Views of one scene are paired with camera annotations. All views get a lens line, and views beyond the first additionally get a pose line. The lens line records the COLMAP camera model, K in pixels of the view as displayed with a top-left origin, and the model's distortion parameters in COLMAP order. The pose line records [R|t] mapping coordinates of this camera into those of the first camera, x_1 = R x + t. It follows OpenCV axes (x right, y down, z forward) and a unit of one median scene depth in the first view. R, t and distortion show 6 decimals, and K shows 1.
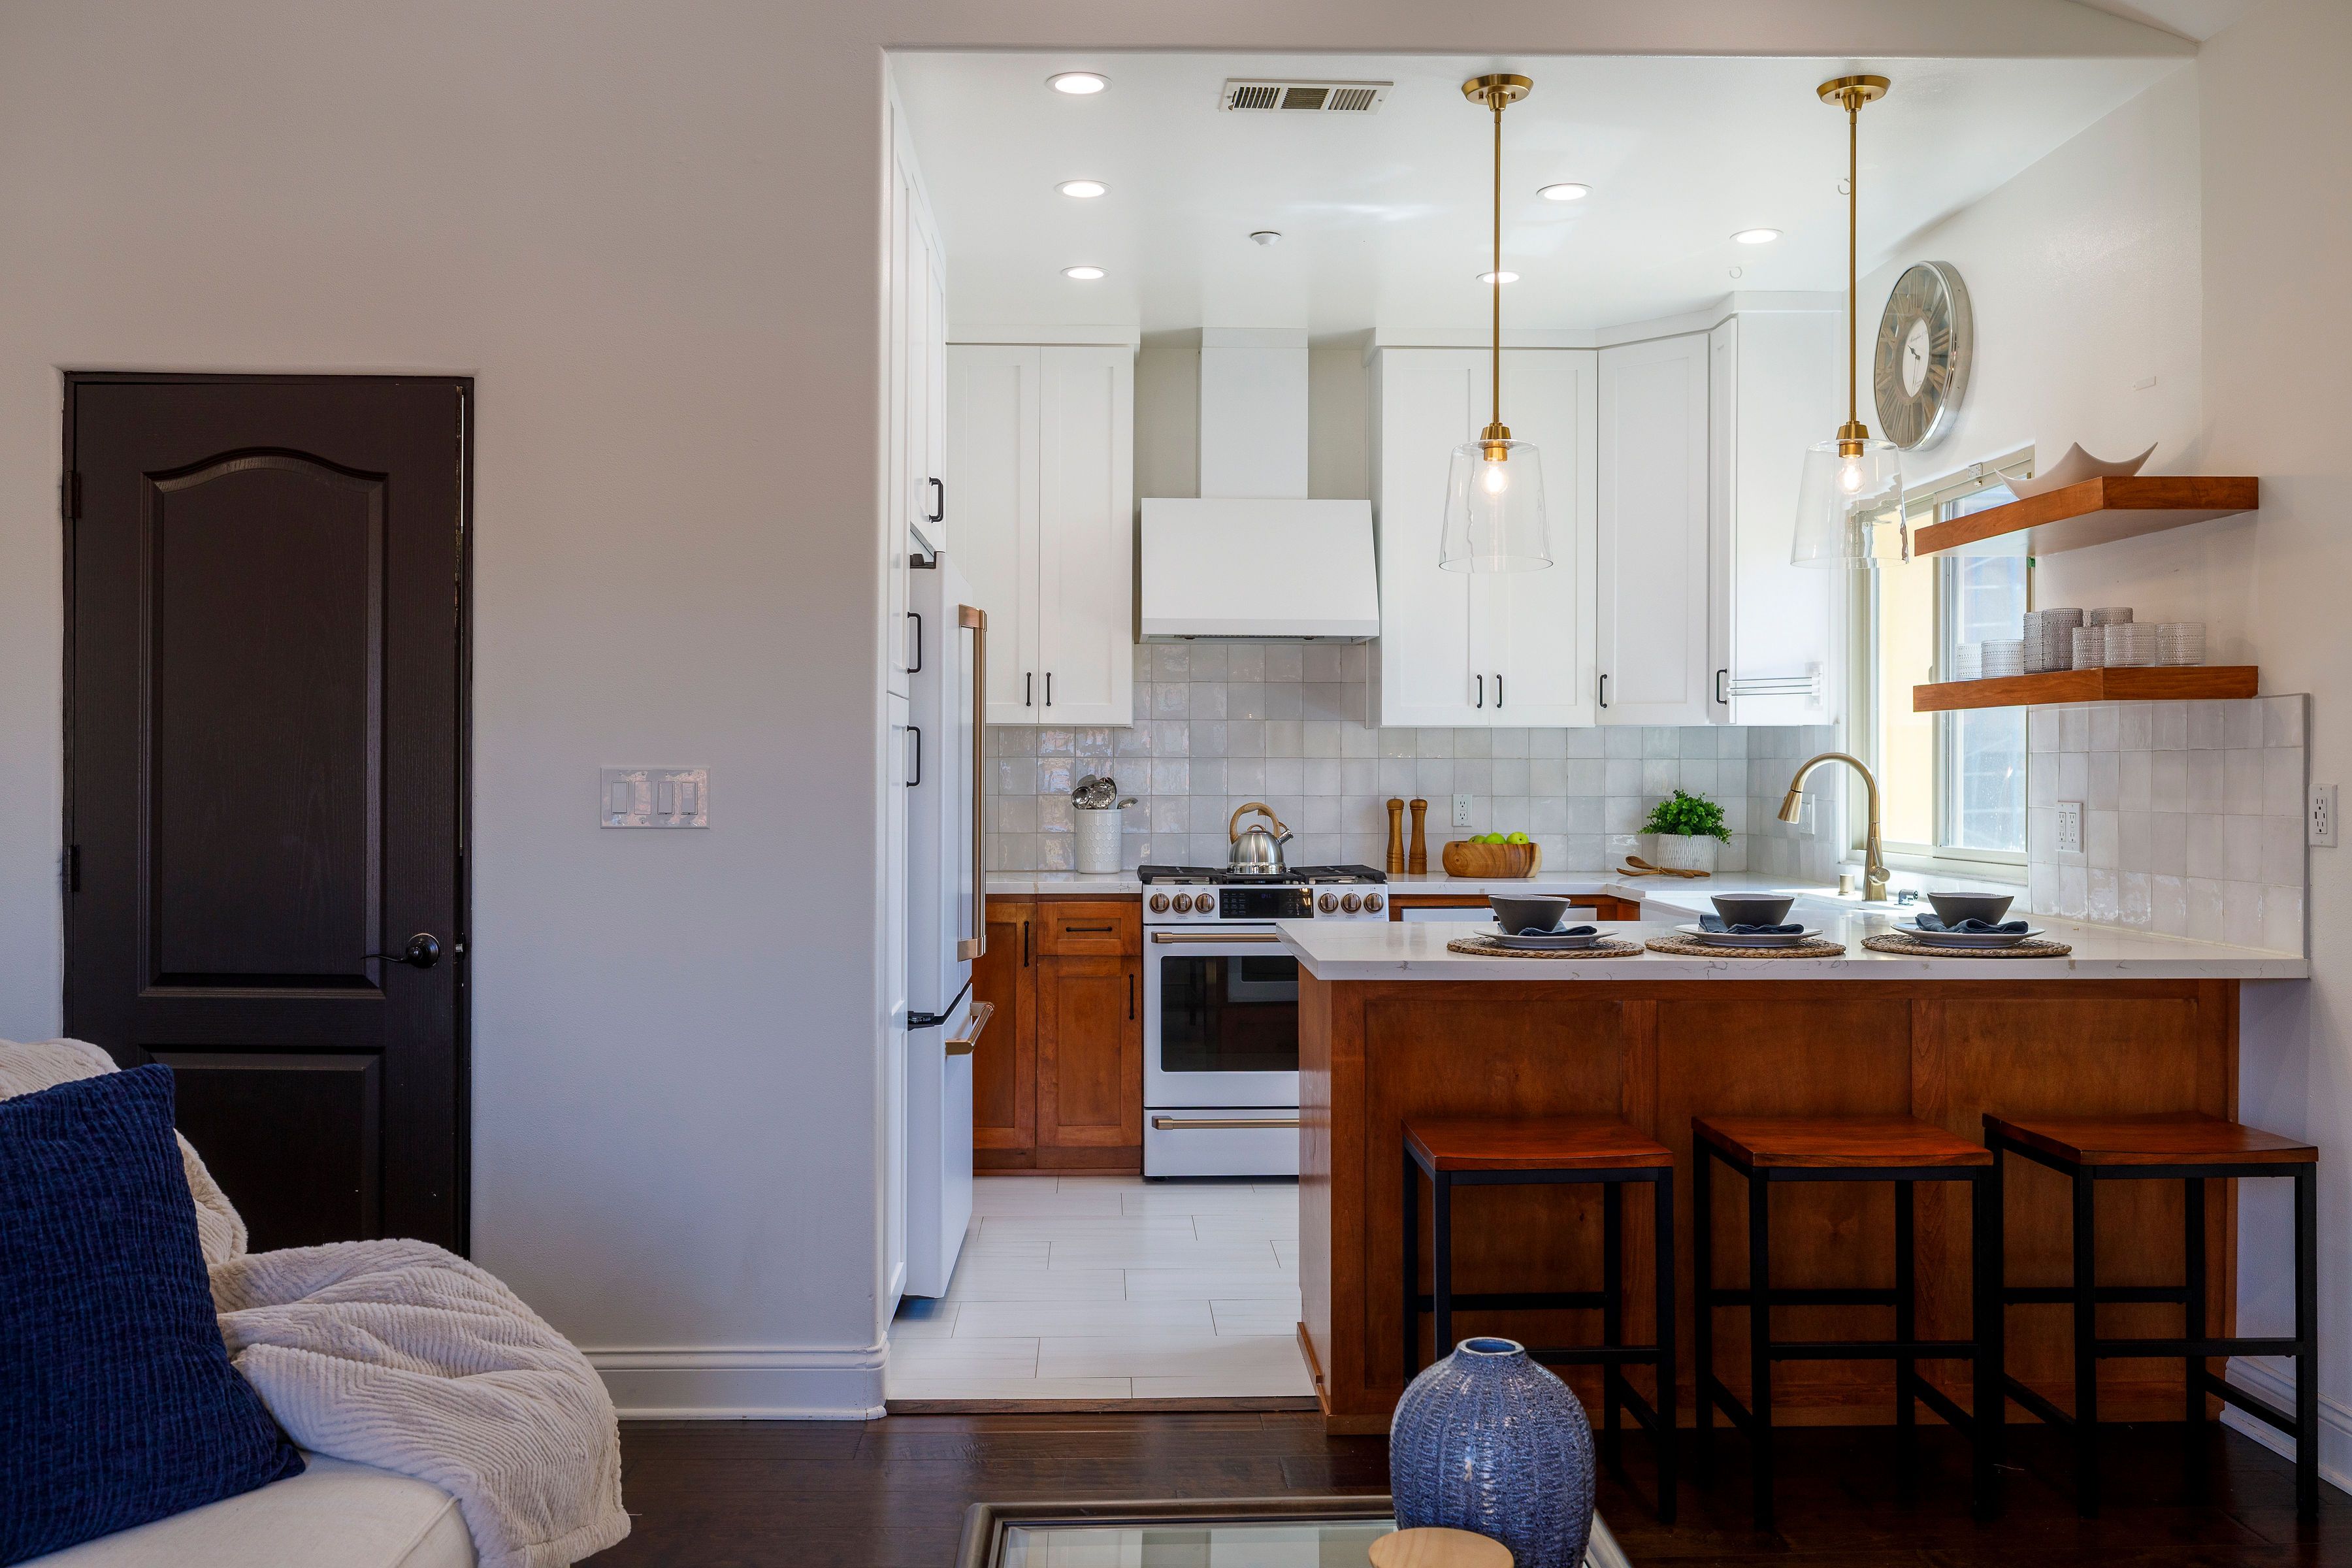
lens RADIAL K [[1932.9, 0, 1152.3], [0, 1932.9, 781.1], [0, 0, 1]] dist [-0.002539, 0.003349]
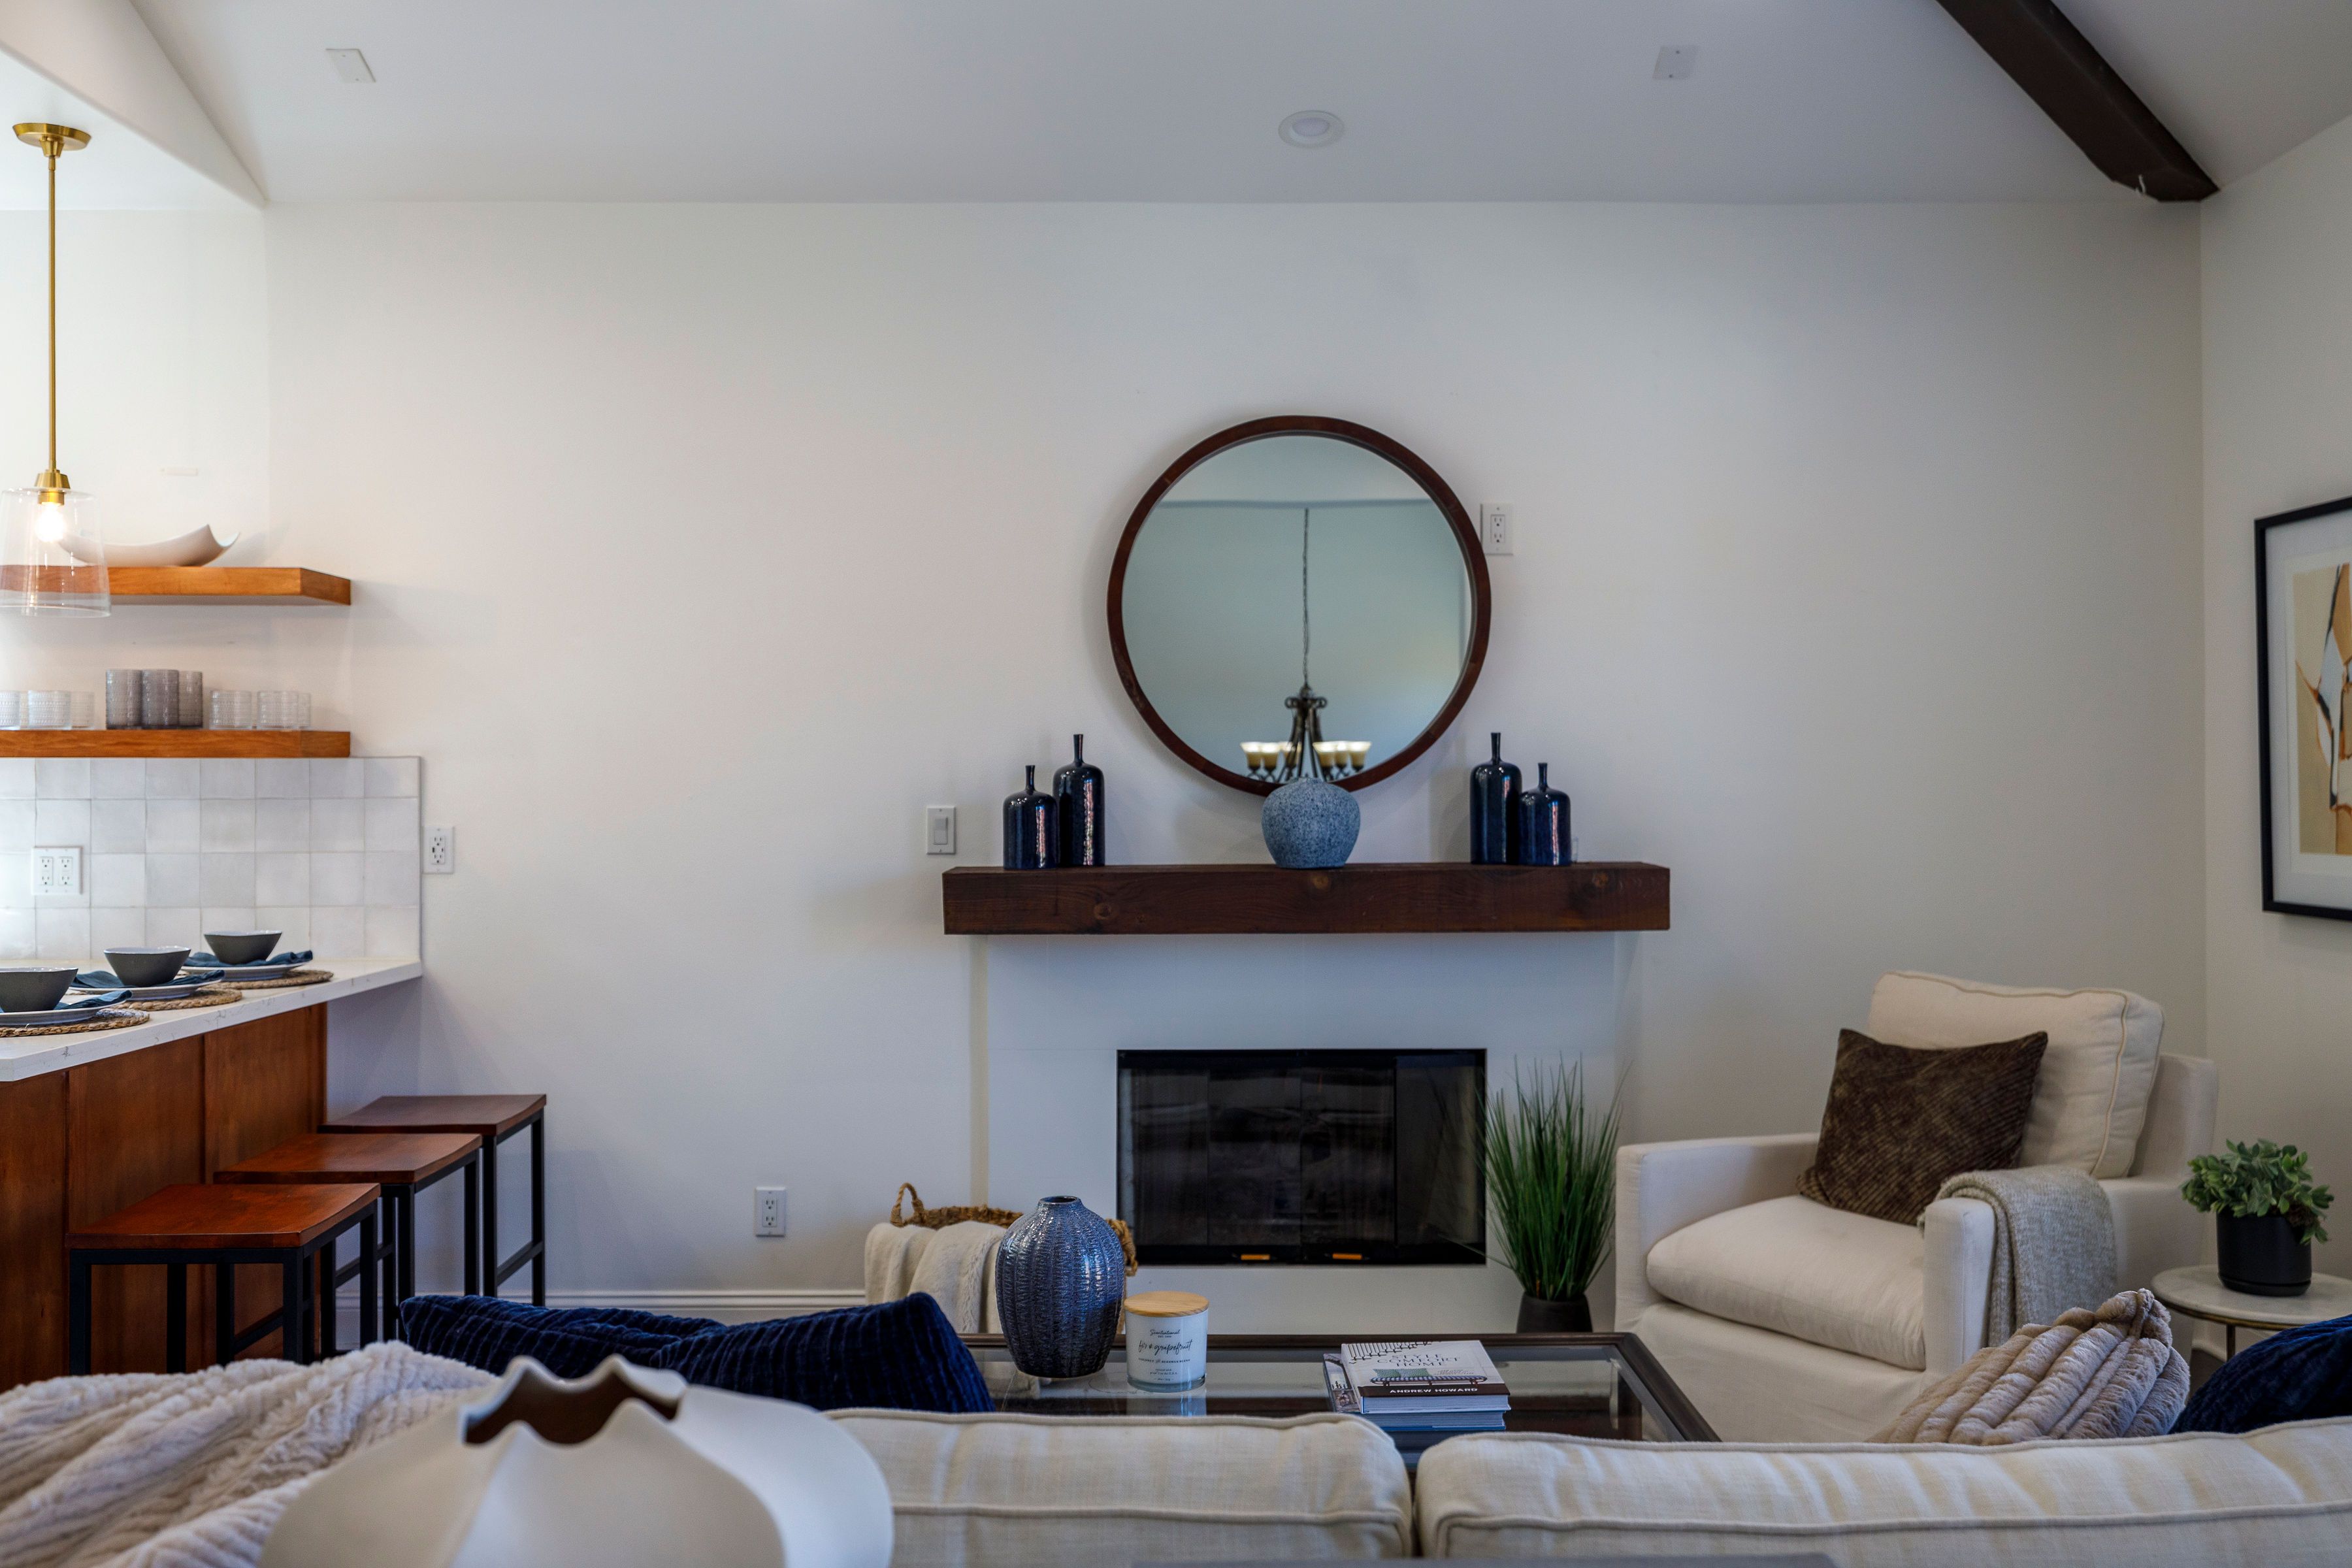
lens RADIAL K [[2198.9, 0, 1165.5], [0, 2198.9, 769.3], [0, 0, 1]] dist [0.006701, 0.000000]
pose [[0.022197, 0.003432, 0.999748, -0.594435], [0.007711, 0.999964, -0.003604, -0.018798], [-0.999724, 0.007789, 0.022170, 0.320443]]
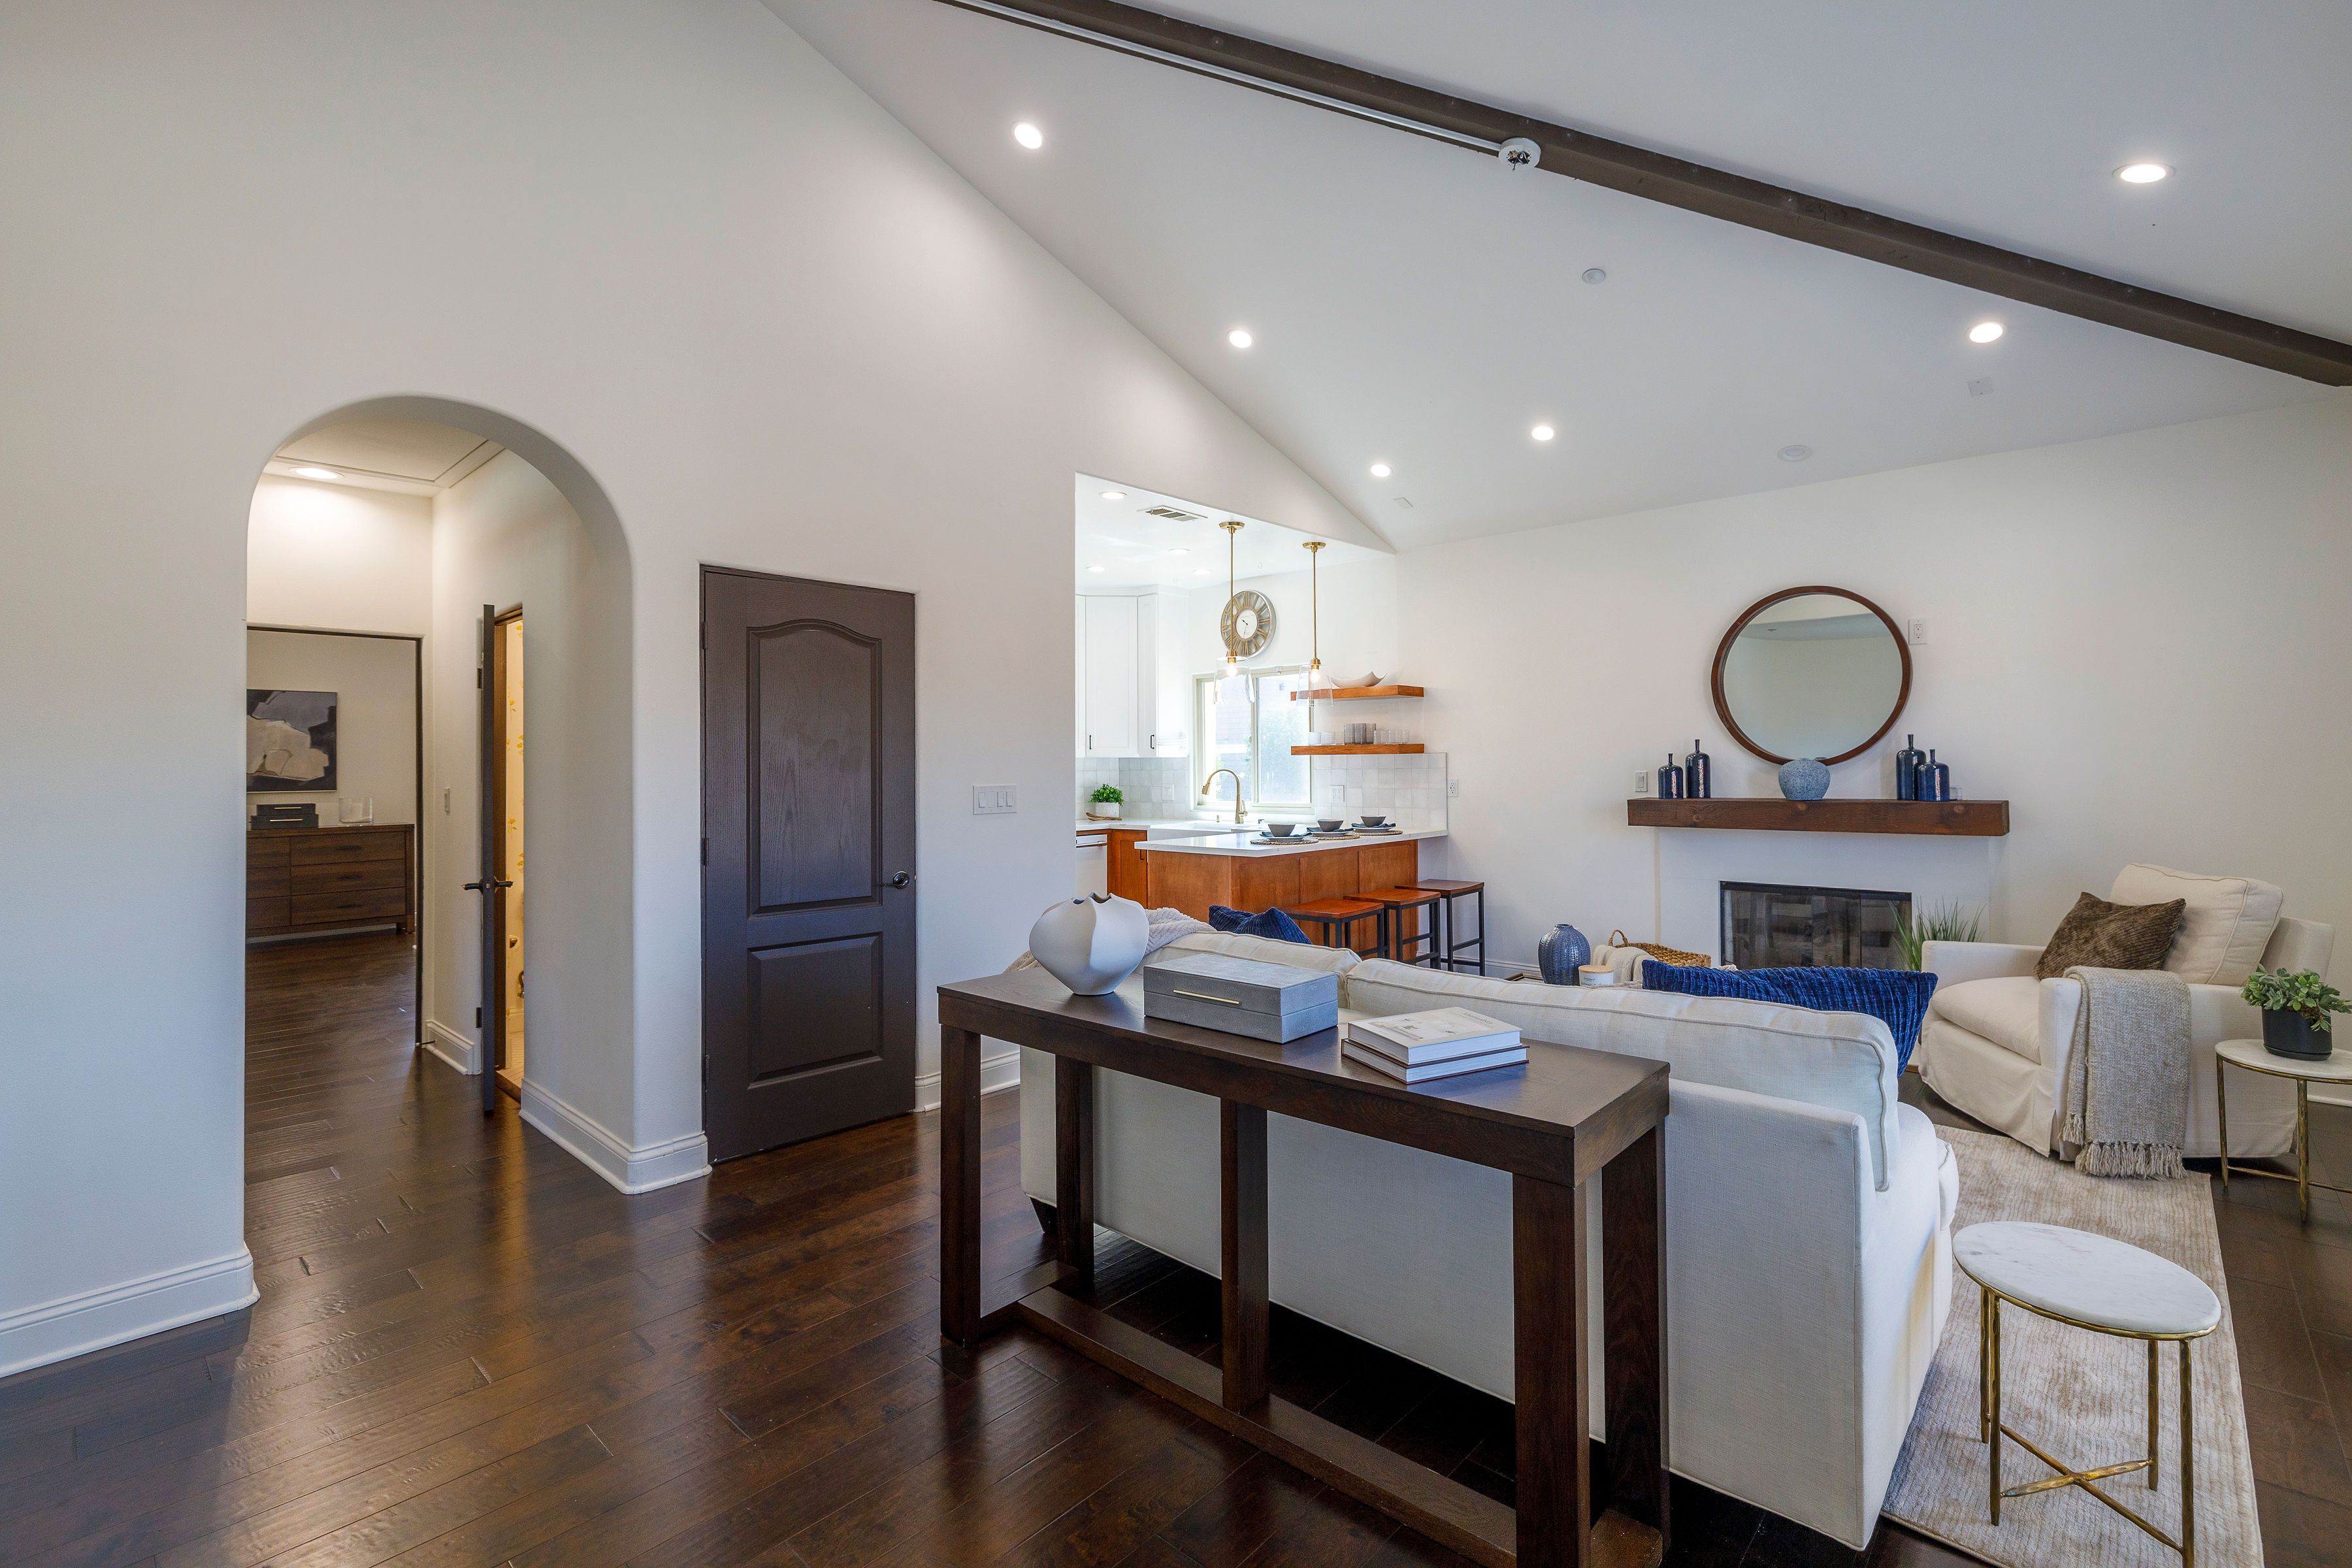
lens RADIAL K [[1030.5, 0, 1273.8], [0, 1030.5, 757.7], [0, 0, 1]] dist [0.003864, 0.001242]
pose [[0.661286, -0.003649, 0.750125, -0.676646], [0.014598, 0.999861, -0.008006, -0.017782], [-0.749992, 0.016245, 0.661248, 0.009425]]
